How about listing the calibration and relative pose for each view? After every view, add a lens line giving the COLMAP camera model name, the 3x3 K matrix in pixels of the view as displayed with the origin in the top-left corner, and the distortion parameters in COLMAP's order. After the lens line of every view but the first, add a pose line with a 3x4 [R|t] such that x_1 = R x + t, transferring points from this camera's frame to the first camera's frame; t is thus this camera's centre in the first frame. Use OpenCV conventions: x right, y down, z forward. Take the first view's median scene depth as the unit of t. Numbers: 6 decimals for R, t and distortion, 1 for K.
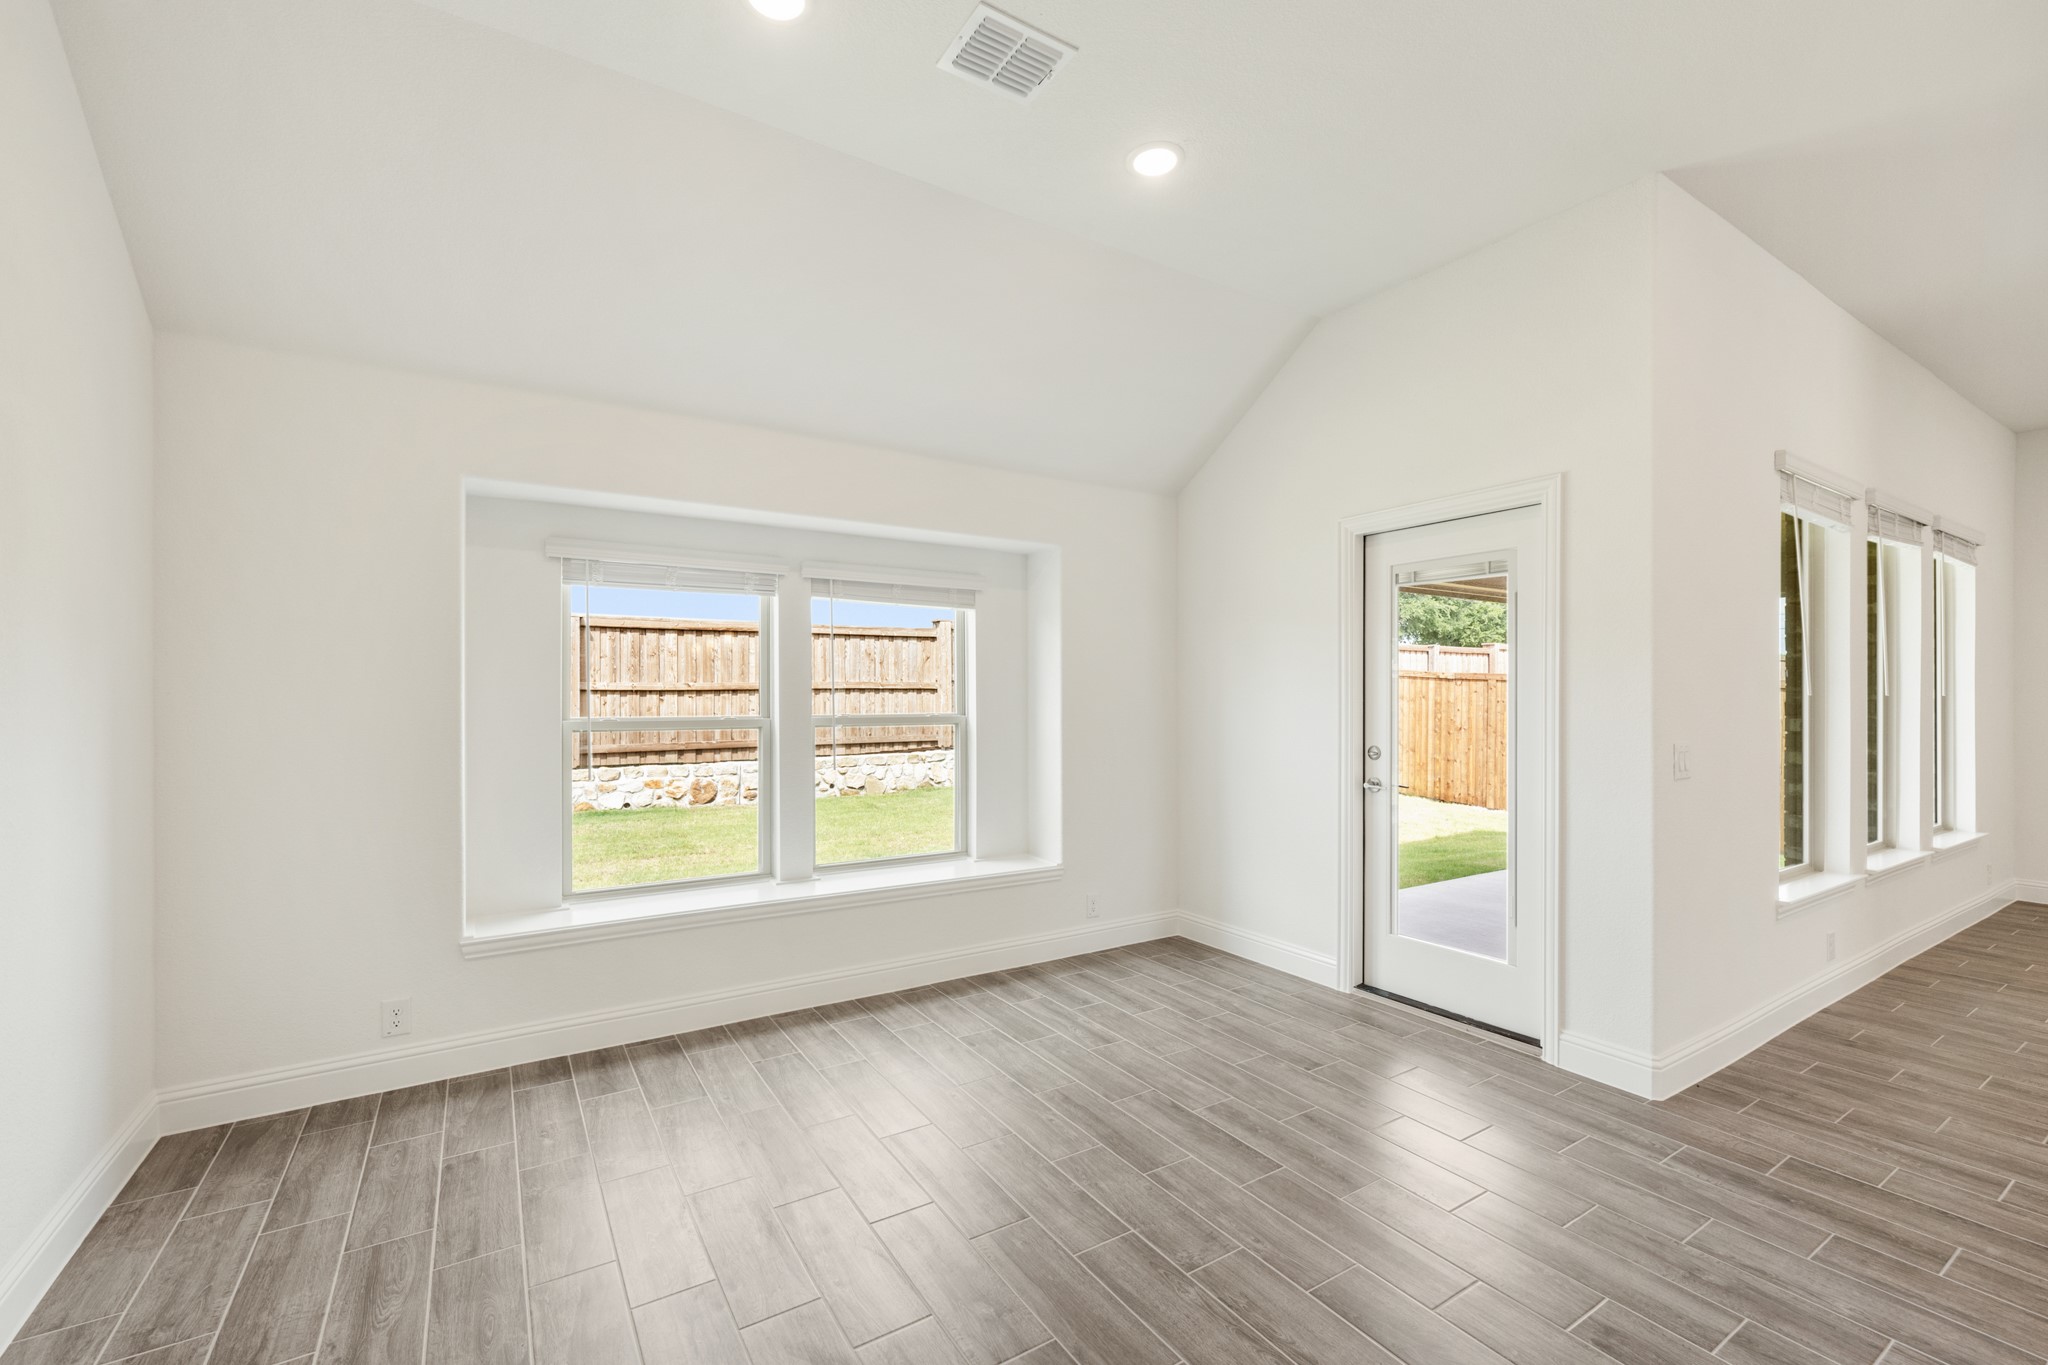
lens RADIAL K [[839.3, 0, 985.8], [0, 839.3, 699.3], [0, 0, 1]] dist [-0.003292, -0.002401]
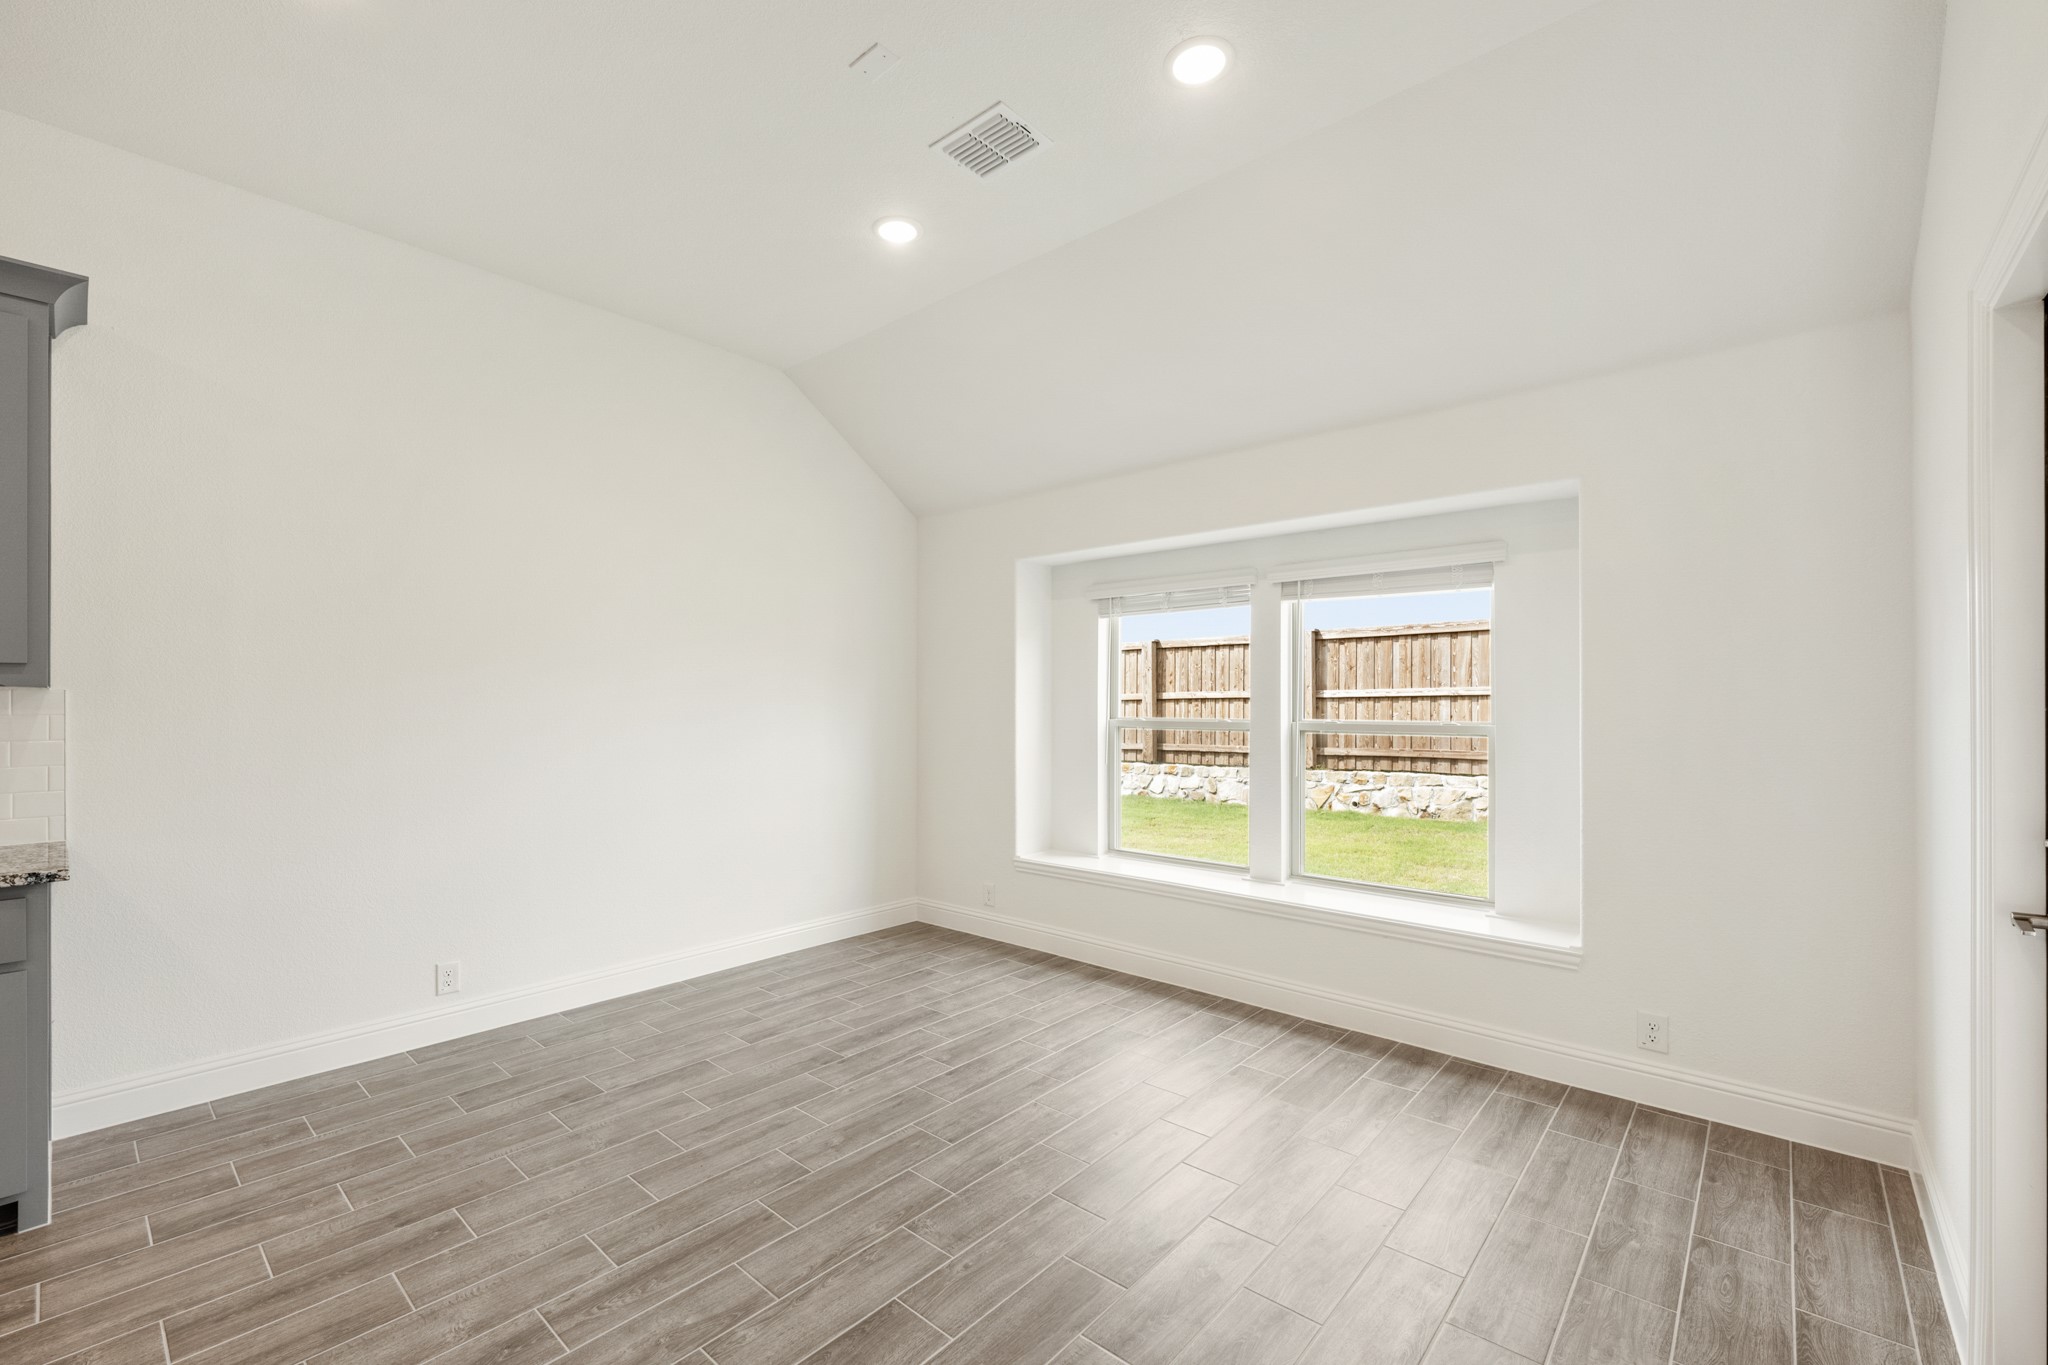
lens RADIAL K [[839.3, 0, 1004.0], [0, 839.3, 699.6], [0, 0, 1]] dist [-0.003292, -0.002401]
pose [[0.300290, -0.001455, -0.953847, 0.697040], [-0.004164, 0.999987, -0.002836, -0.000485], [0.953839, 0.004824, 0.300280, 0.415859]]
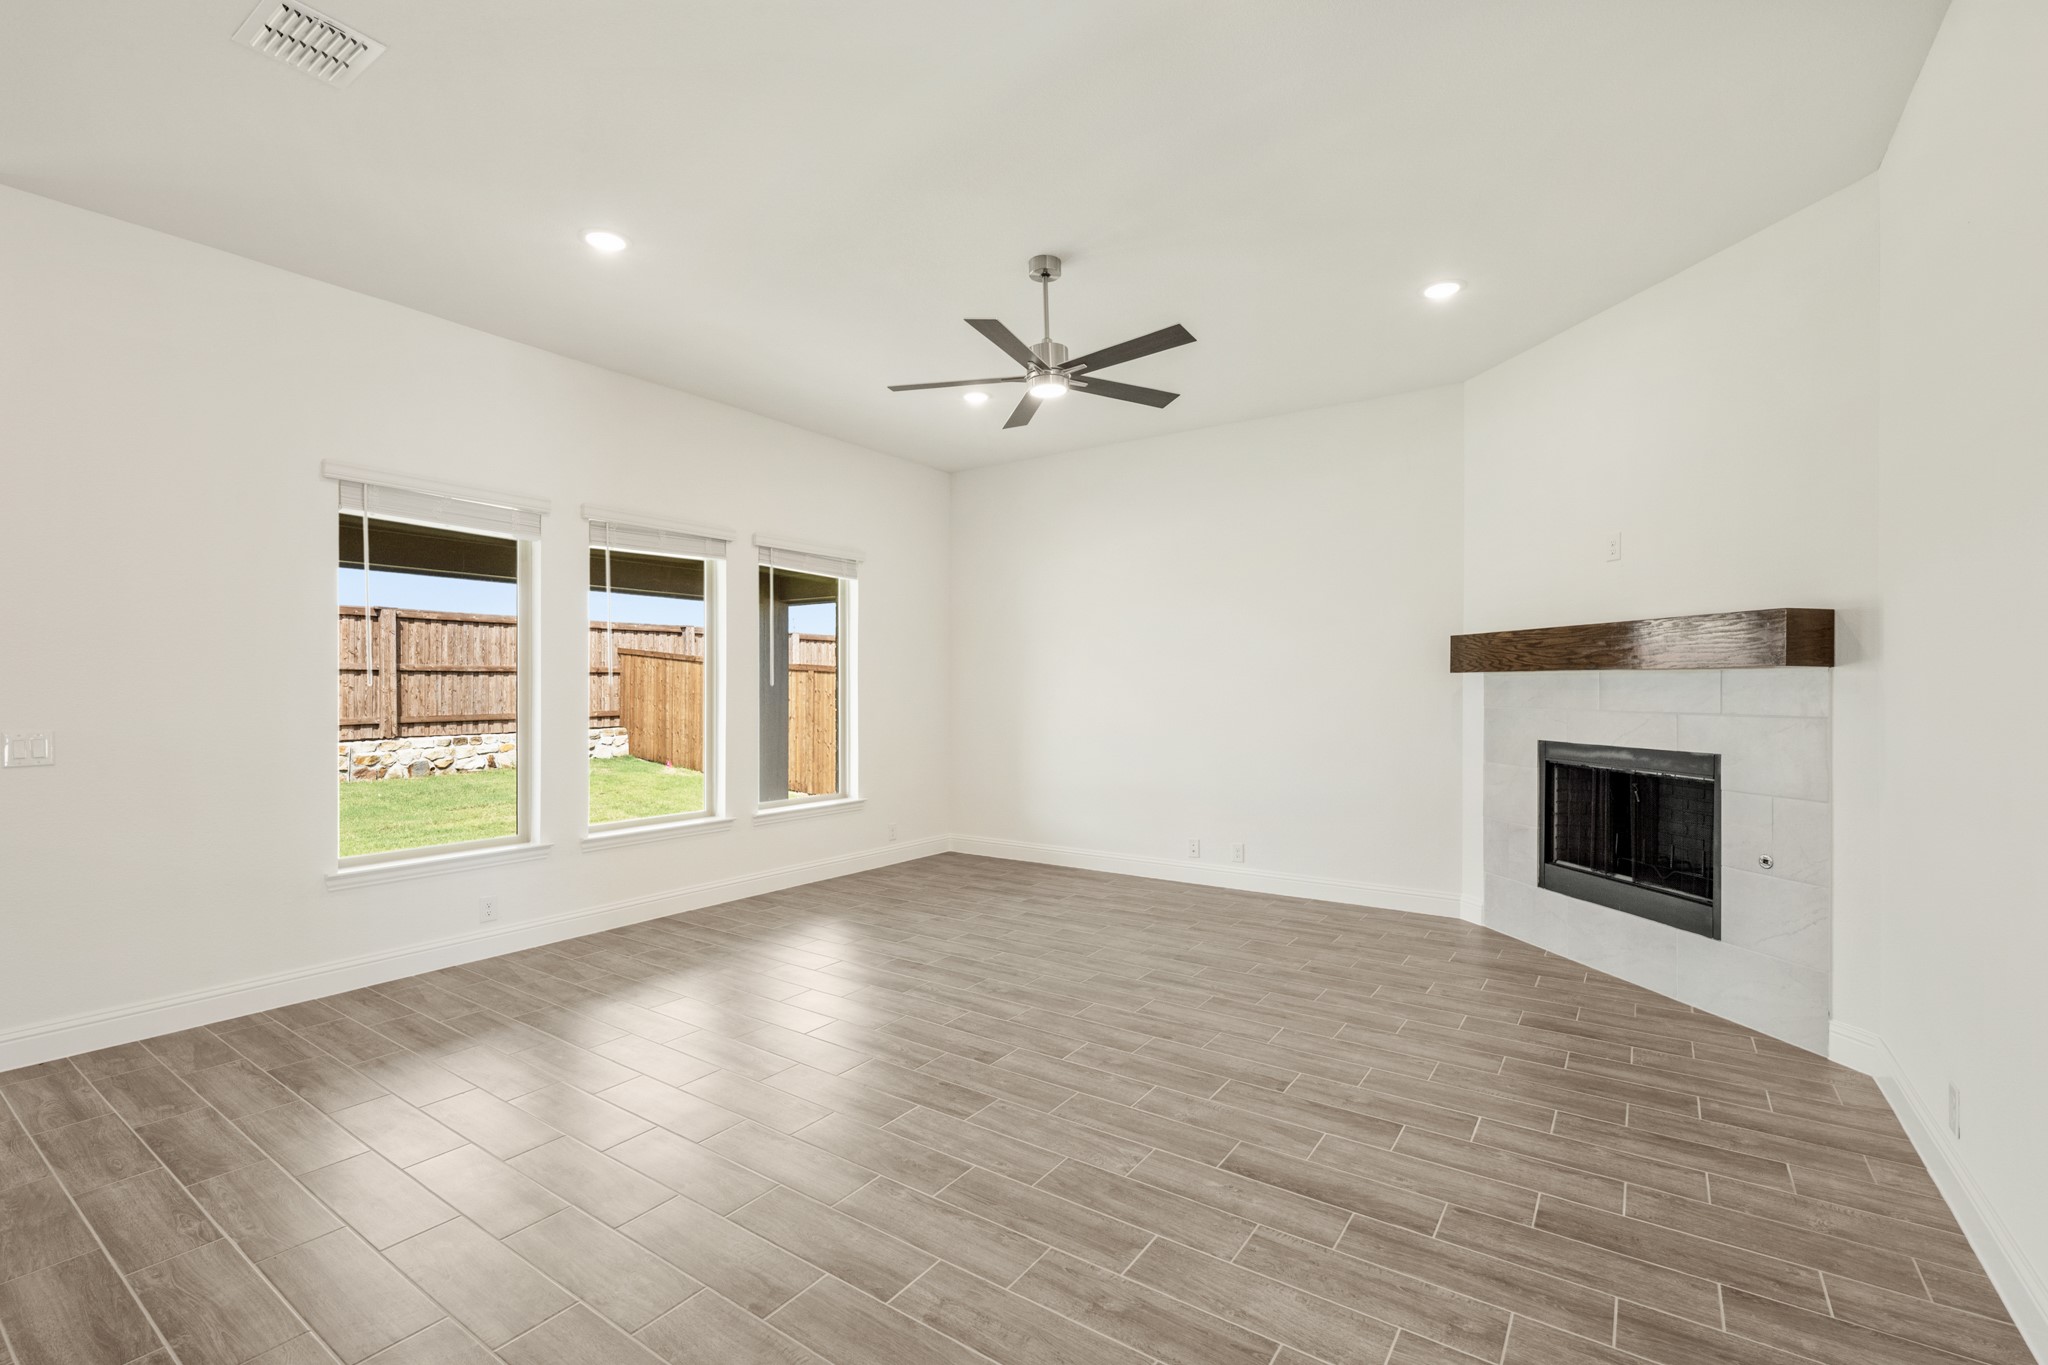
lens RADIAL K [[914.9, 0, 1035.5], [0, 914.9, 681.3], [0, 0, 1]] dist [-0.007106, 0.000009]
pose [[0.912250, 0.000336, 0.409634, 1.154137], [0.003309, 0.999961, -0.008189, 0.003957], [-0.409621, 0.008826, 0.912213, -0.397124]]
